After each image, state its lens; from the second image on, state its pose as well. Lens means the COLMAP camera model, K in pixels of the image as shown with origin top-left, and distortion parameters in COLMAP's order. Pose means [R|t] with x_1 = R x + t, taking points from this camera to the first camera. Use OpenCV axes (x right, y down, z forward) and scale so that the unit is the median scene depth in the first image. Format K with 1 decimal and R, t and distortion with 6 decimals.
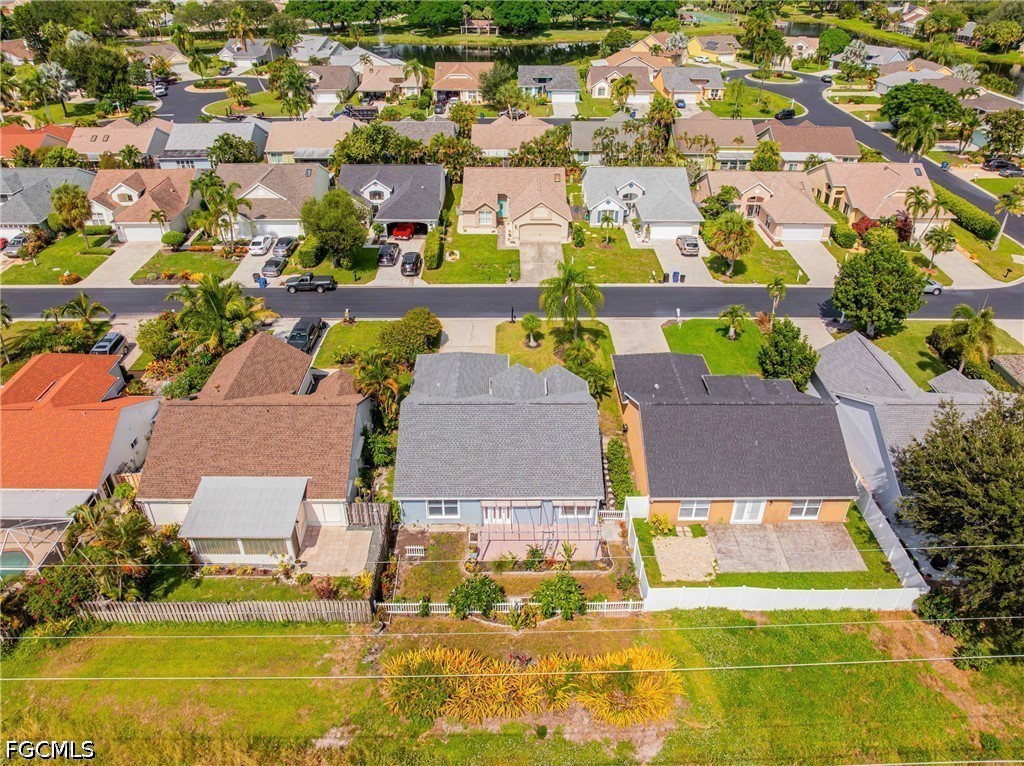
lens RADIAL K [[718.9, 0, 512.0], [0, 718.9, 383.0], [0, 0, 1]] dist [-0.029952, 0.000267]
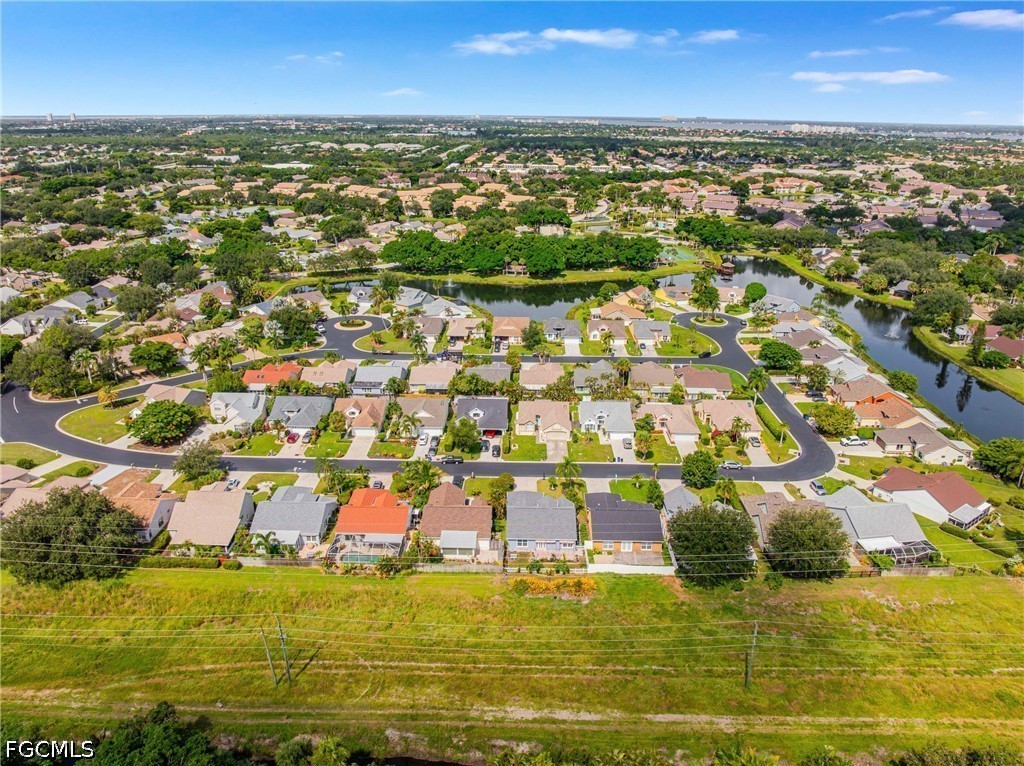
lens RADIAL K [[718.9, 0, 512.0], [0, 718.9, 383.0], [0, 0, 1]] dist [-0.029952, 0.000267]
pose [[0.999576, 0.014685, -0.025147, -0.038983], [-0.019633, 0.977609, -0.209513, 0.079105], [0.021508, 0.209917, 0.977483, -1.063723]]
